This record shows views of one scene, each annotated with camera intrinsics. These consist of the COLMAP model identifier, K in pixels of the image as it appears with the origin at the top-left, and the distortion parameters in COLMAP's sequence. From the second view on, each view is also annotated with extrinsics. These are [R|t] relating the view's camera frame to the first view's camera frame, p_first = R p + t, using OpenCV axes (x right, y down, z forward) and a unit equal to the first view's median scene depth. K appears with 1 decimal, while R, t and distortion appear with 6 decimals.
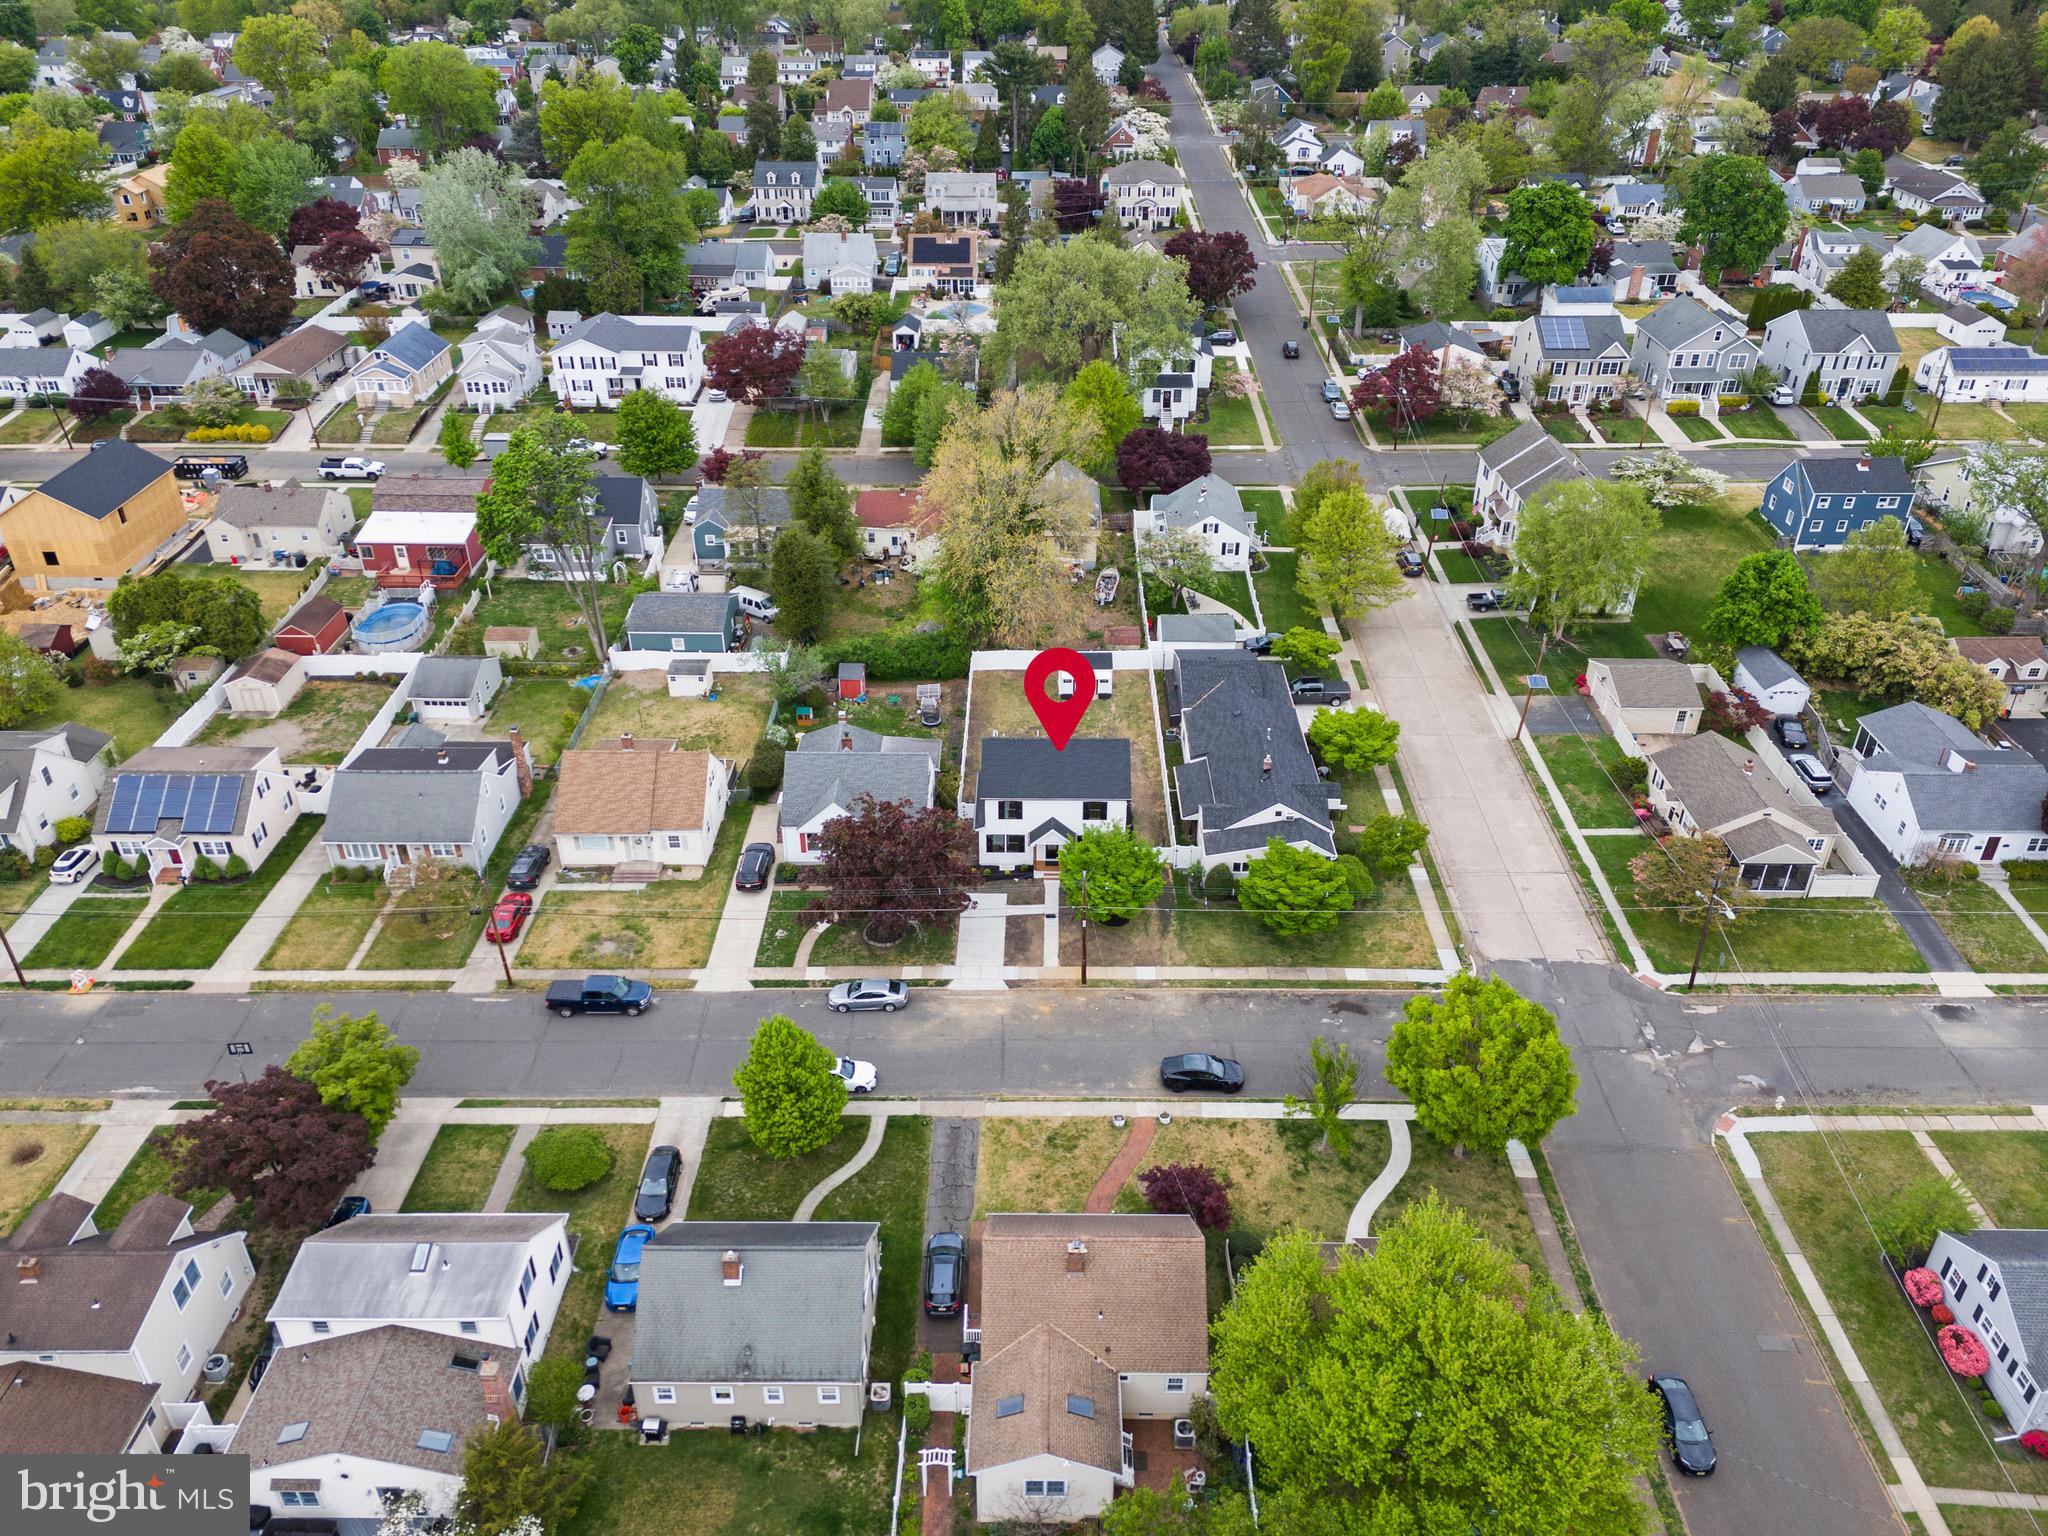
lens RADIAL K [[1449.2, 0, 1026.6], [0, 1449.2, 781.7], [0, 0, 1]] dist [0.054770, -0.037860]
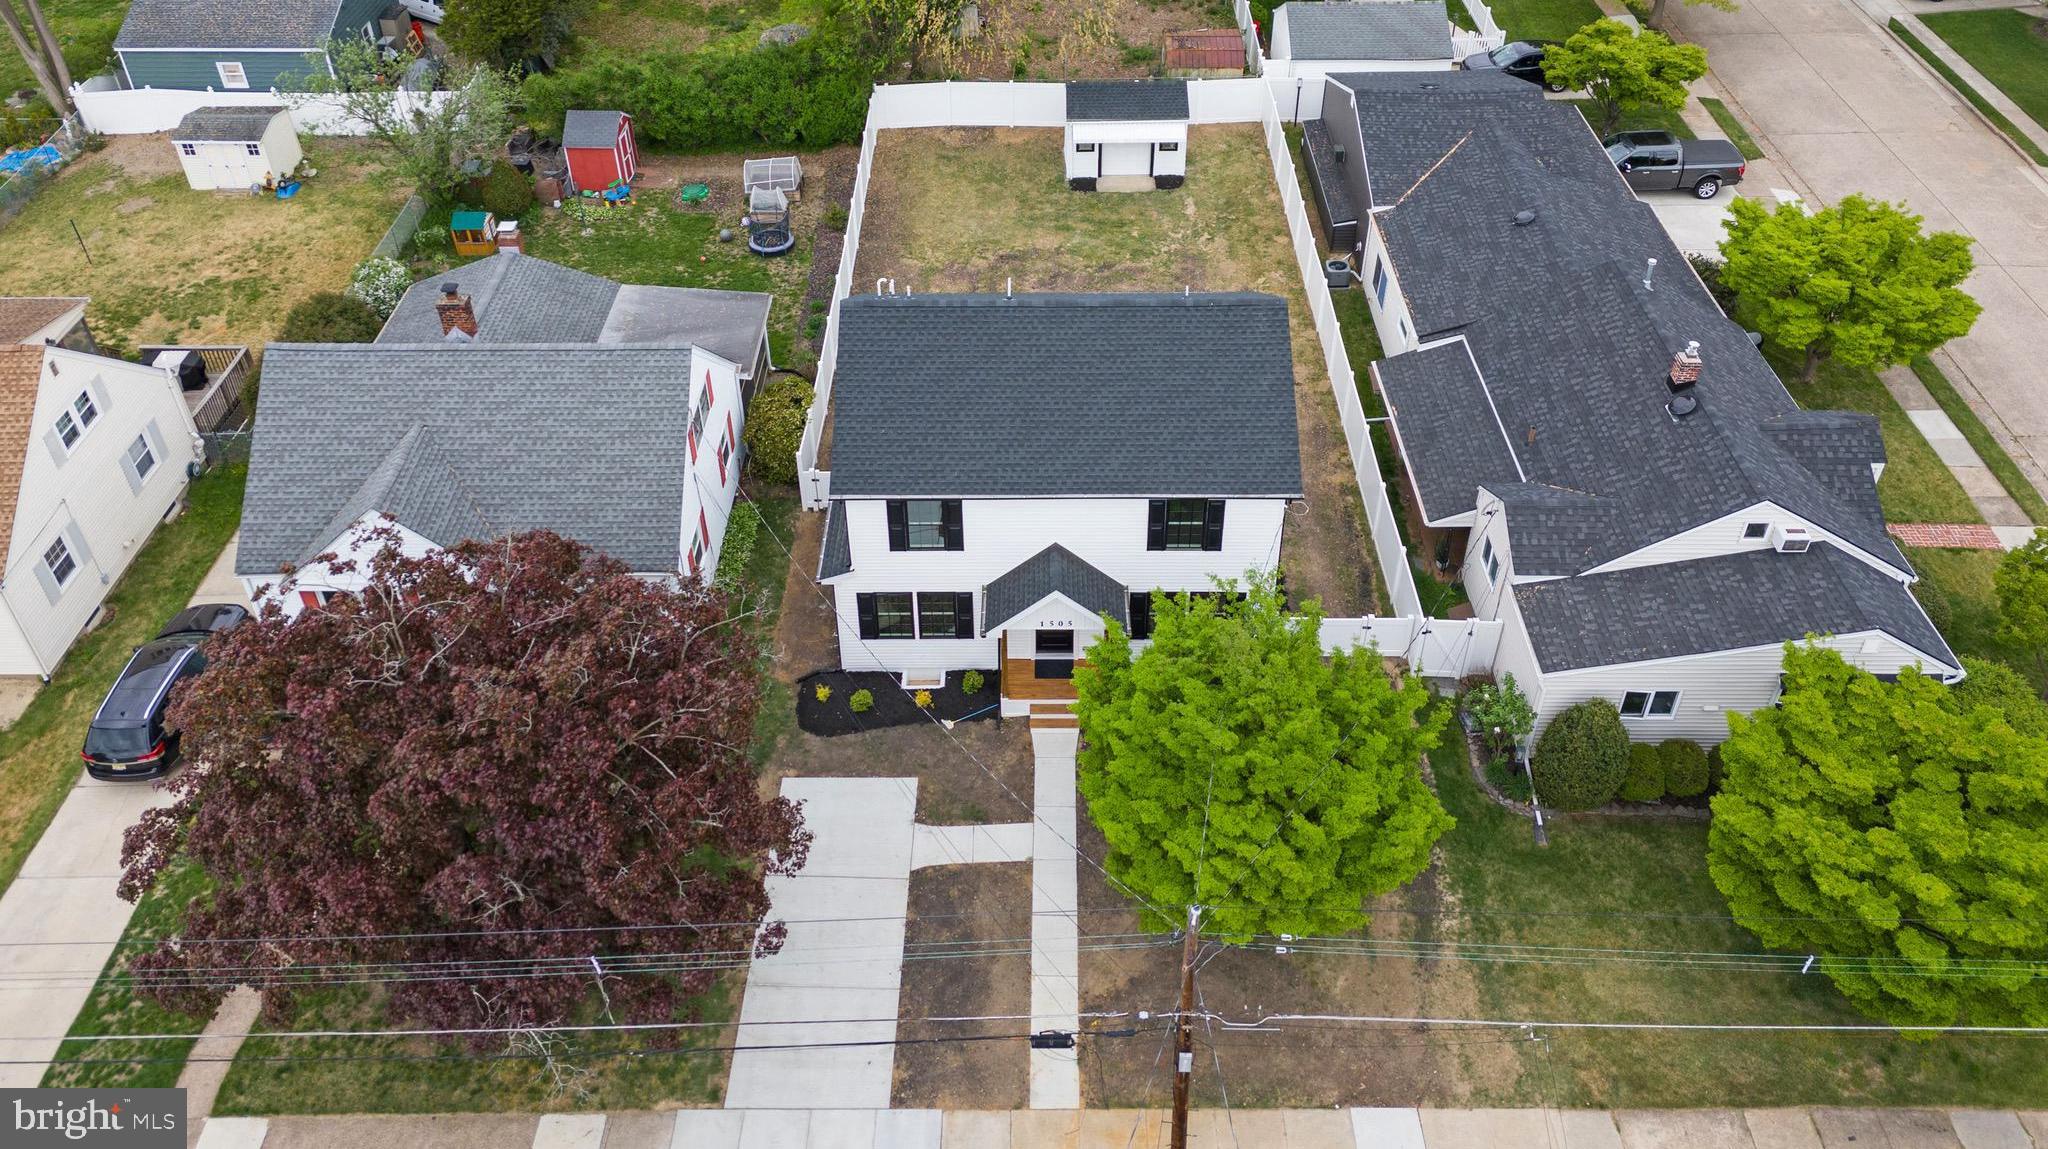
lens RADIAL K [[1470.8, 0, 1032.4], [0, 1470.8, 402.1], [0, 0, 1]] dist [0.051789, -0.020263]
pose [[0.999943, -0.010276, 0.002883, 0.011884], [0.010021, 0.996927, 0.077689, -0.032920], [-0.003673, -0.077656, 0.996973, 0.659017]]
